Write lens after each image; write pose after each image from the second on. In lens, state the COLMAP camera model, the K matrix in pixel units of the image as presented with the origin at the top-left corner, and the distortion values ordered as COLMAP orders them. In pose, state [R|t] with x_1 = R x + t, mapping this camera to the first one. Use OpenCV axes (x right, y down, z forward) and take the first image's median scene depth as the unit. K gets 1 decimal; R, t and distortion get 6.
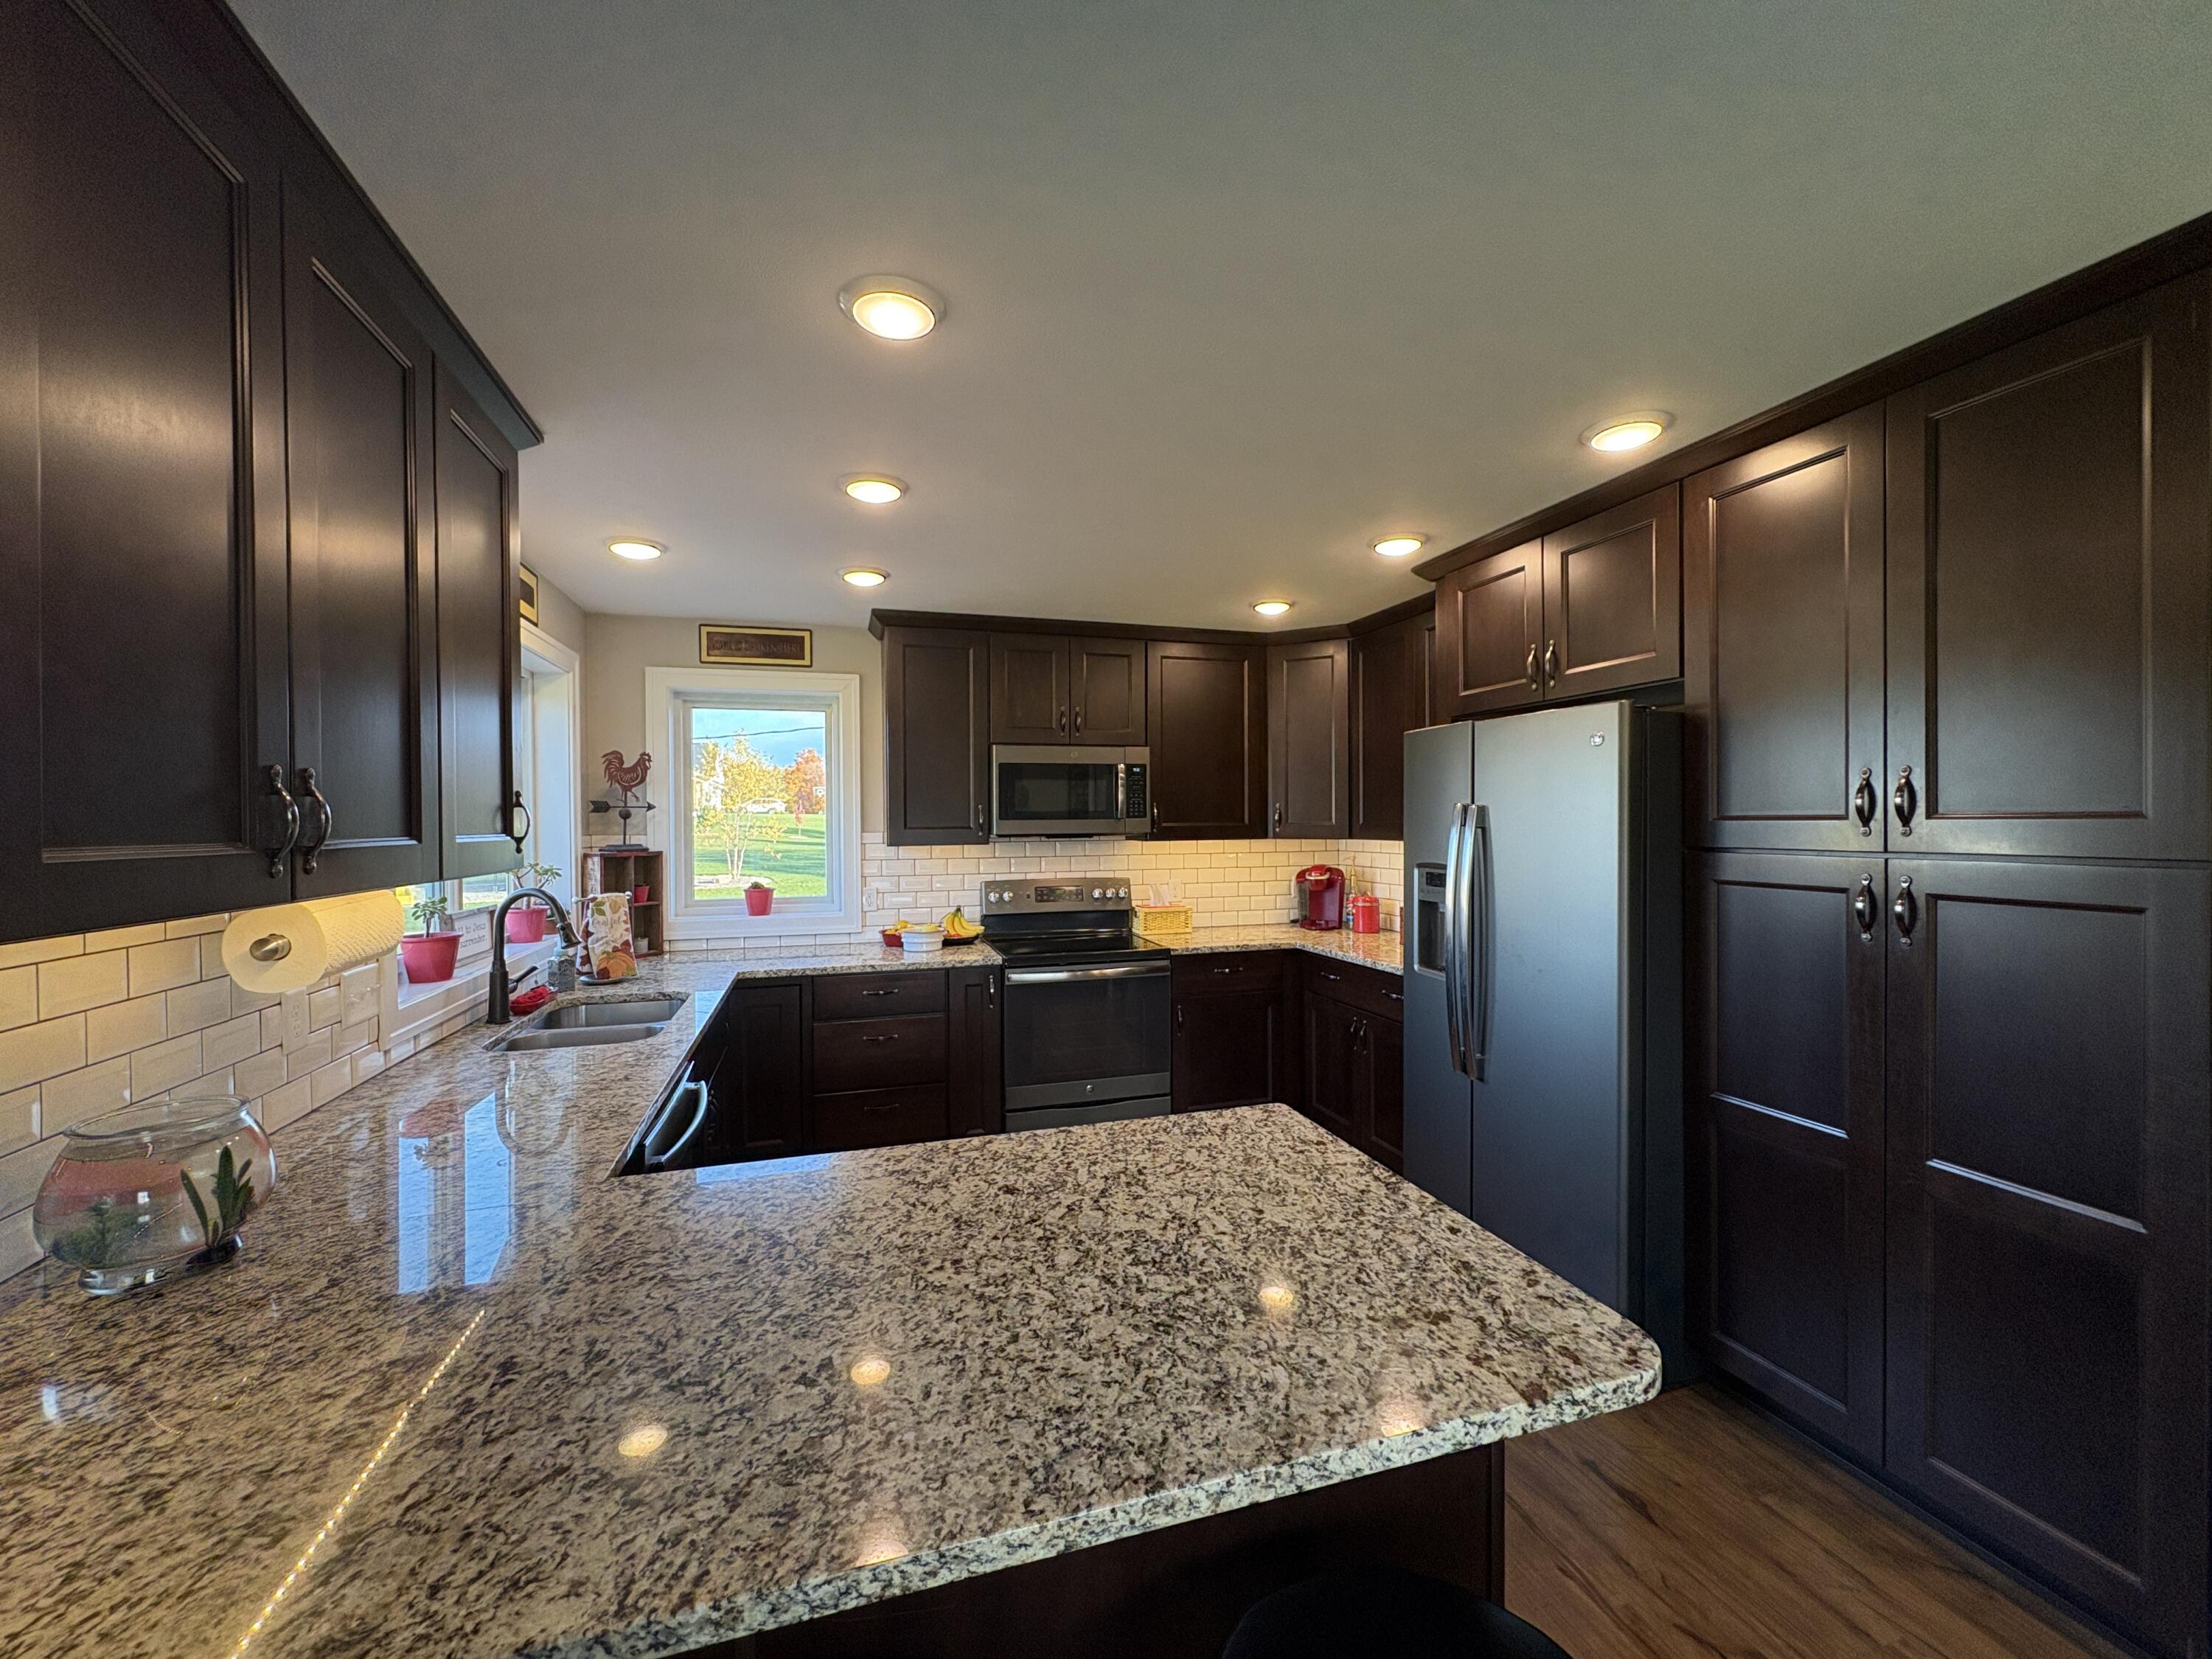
lens RADIAL K [[880.0, 0, 1107.6], [0, 880.0, 827.1], [0, 0, 1]] dist [0.002508, -0.000801]
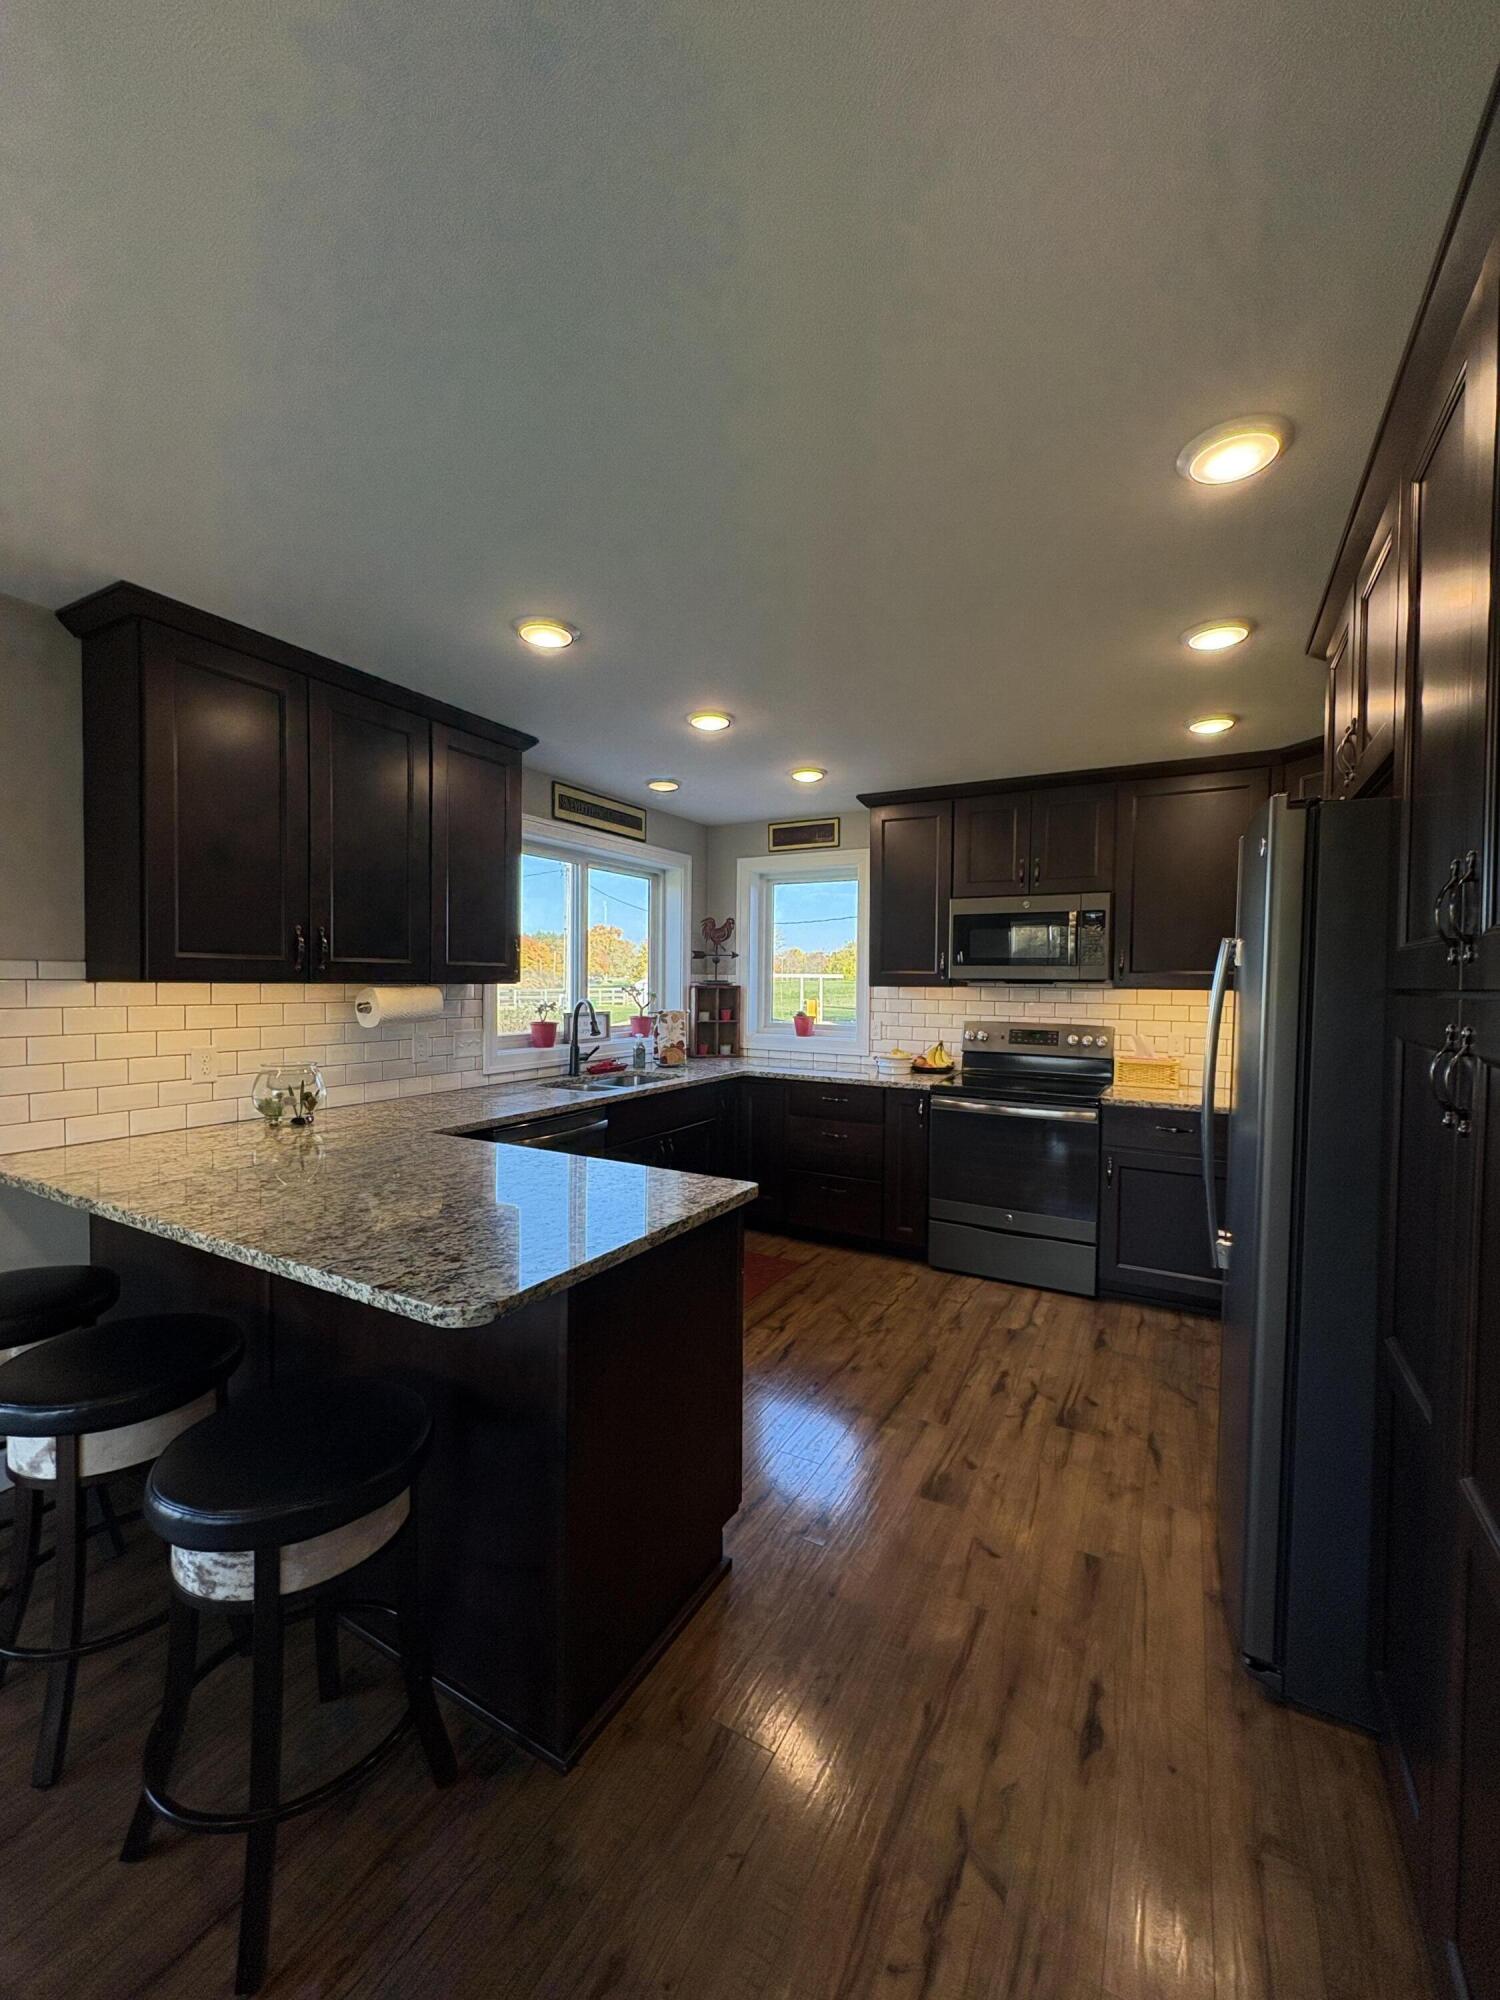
lens RADIAL K [[795.7, 0, 745.9], [0, 795.7, 995.2], [0, 0, 1]] dist [0.002508, -0.000801]
pose [[0.687116, 0.029972, -0.725929, 0.596541], [-0.021380, 0.999550, 0.021032, 0.019614], [0.726233, 0.001069, 0.687448, 0.144842]]
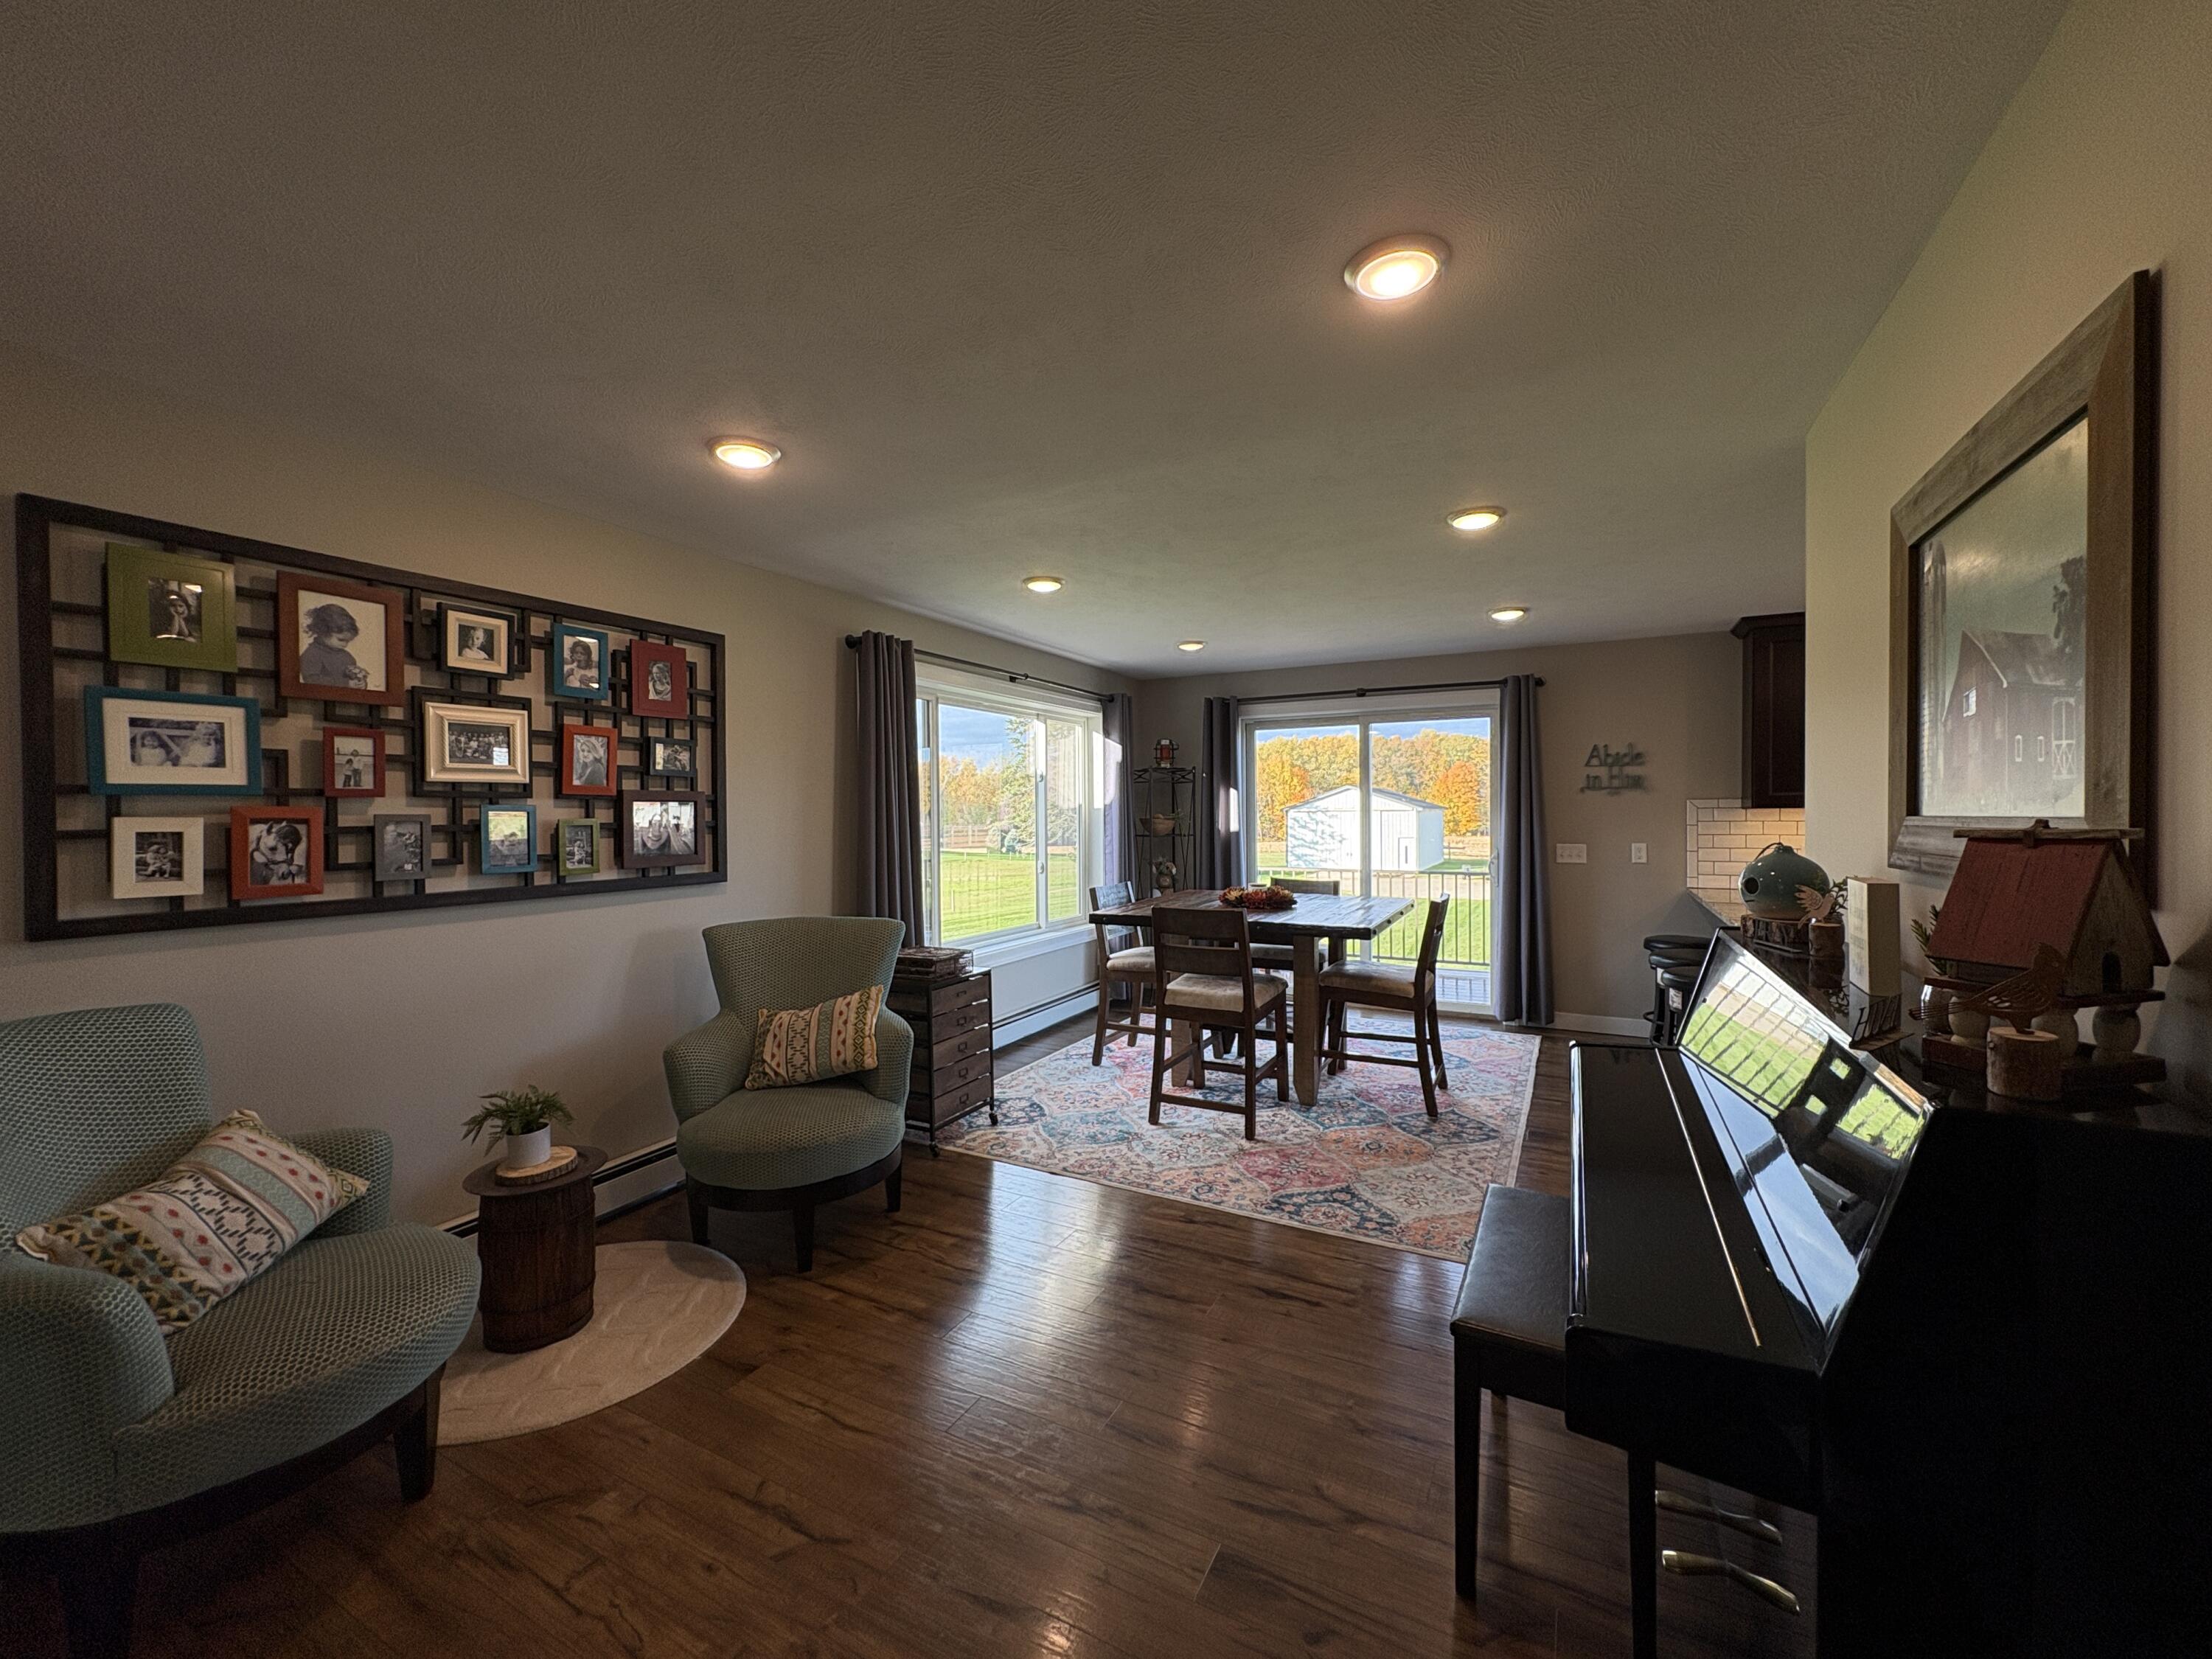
lens RADIAL K [[880.0, 0, 1105.5], [0, 880.0, 824.9], [0, 0, 1]] dist [0.002508, -0.000801]
pose [[-0.707307, 0.026315, -0.706416, 1.689249], [0.011264, 0.999600, 0.025958, 0.009725], [0.706816, 0.010403, -0.707321, 0.540649]]
